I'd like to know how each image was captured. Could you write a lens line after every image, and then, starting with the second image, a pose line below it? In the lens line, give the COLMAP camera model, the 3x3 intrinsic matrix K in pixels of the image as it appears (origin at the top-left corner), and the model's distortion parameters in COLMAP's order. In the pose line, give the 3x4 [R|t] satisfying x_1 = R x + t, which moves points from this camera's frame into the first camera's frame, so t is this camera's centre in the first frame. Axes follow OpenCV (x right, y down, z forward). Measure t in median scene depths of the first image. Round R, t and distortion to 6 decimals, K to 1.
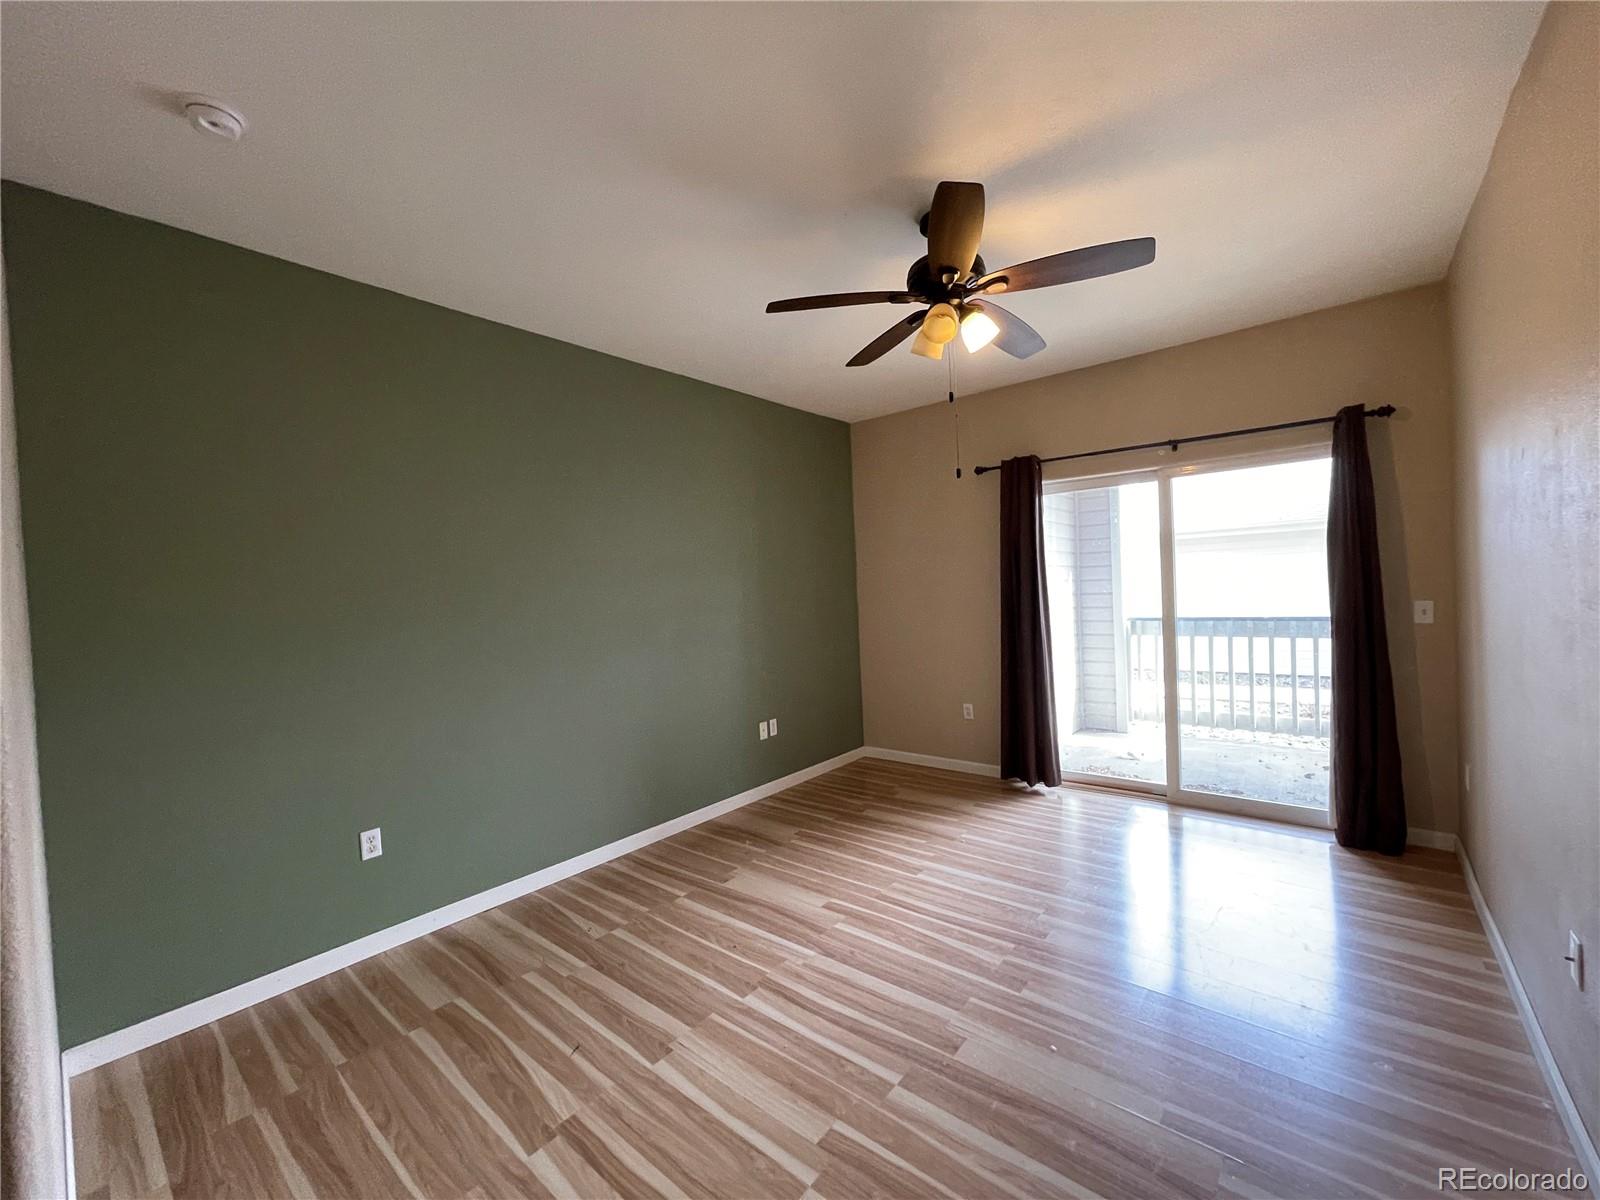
lens RADIAL K [[643.3, 0, 800.4], [0, 643.3, 613.3], [0, 0, 1]] dist [-0.000606, -0.000429]
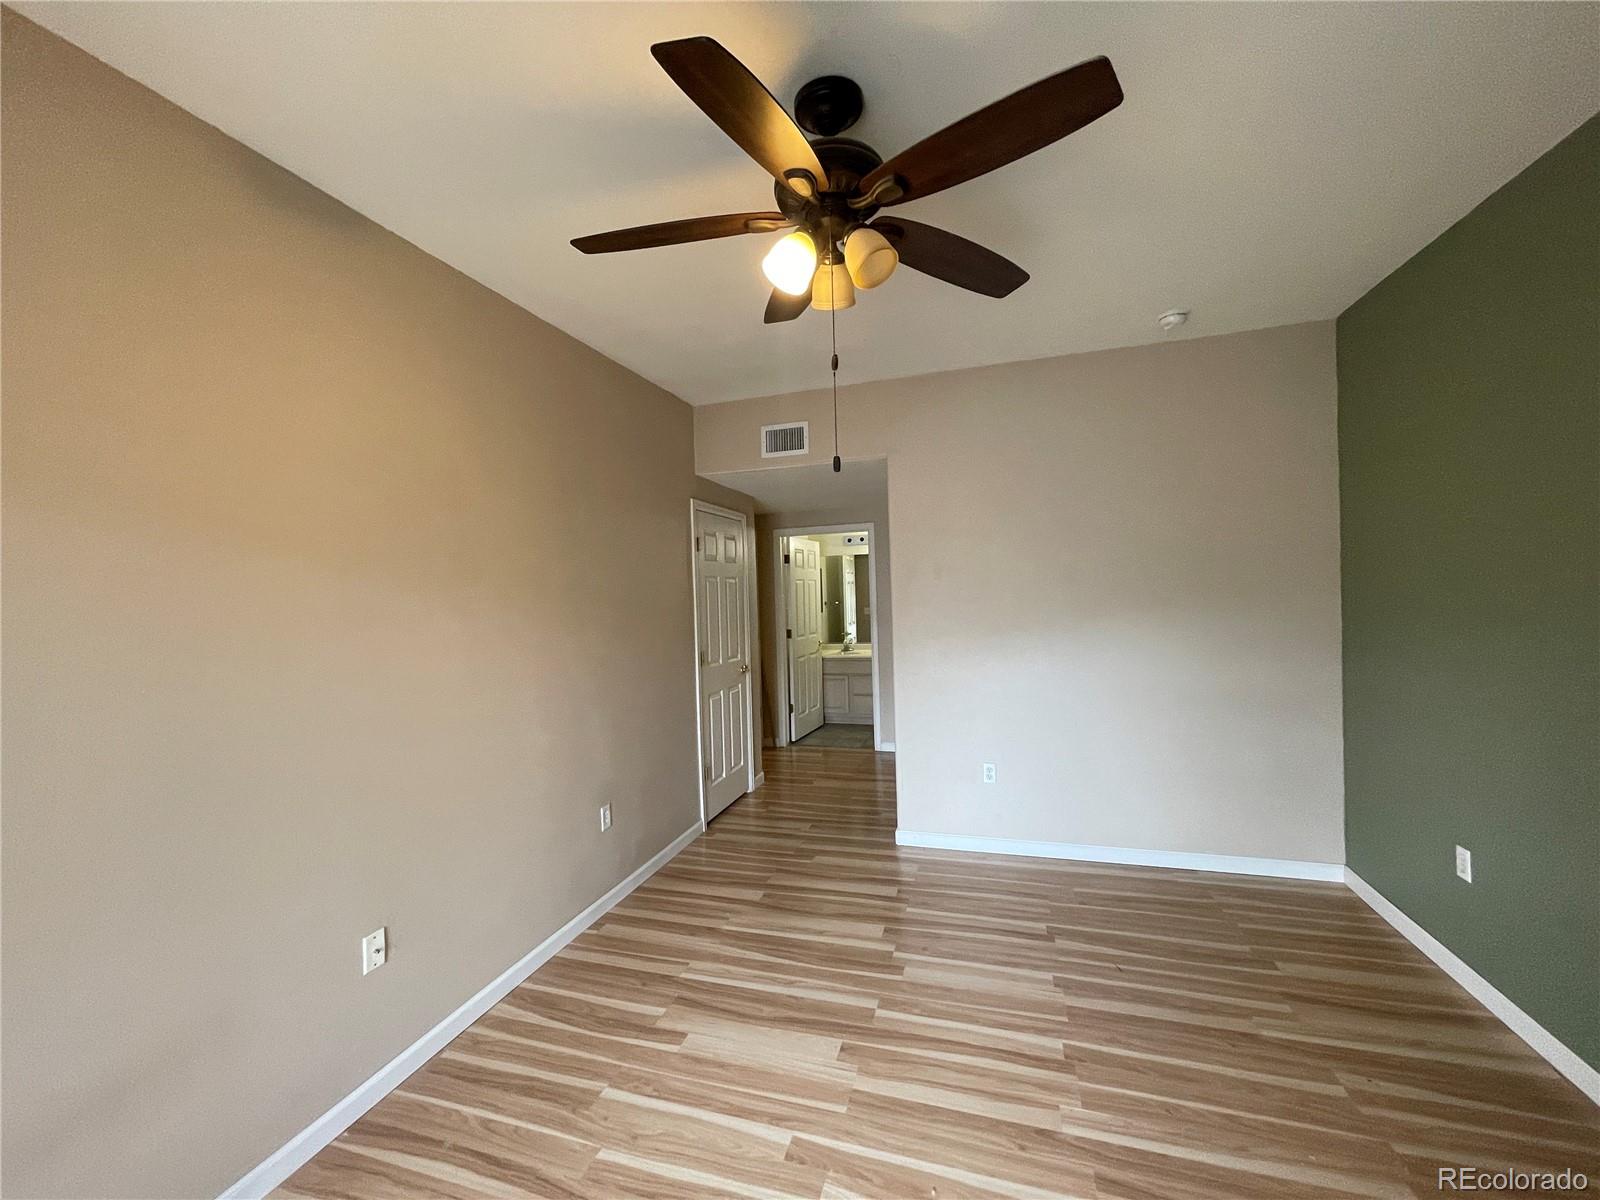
lens RADIAL K [[643.3, 0, 804.0], [0, 643.3, 593.2], [0, 0, 1]] dist [-0.000606, -0.000429]
pose [[-0.919044, 0.071899, -0.387542, 0.638008], [0.053572, 0.996884, 0.057903, -0.151719], [0.390497, 0.032454, -0.920032, 1.861628]]
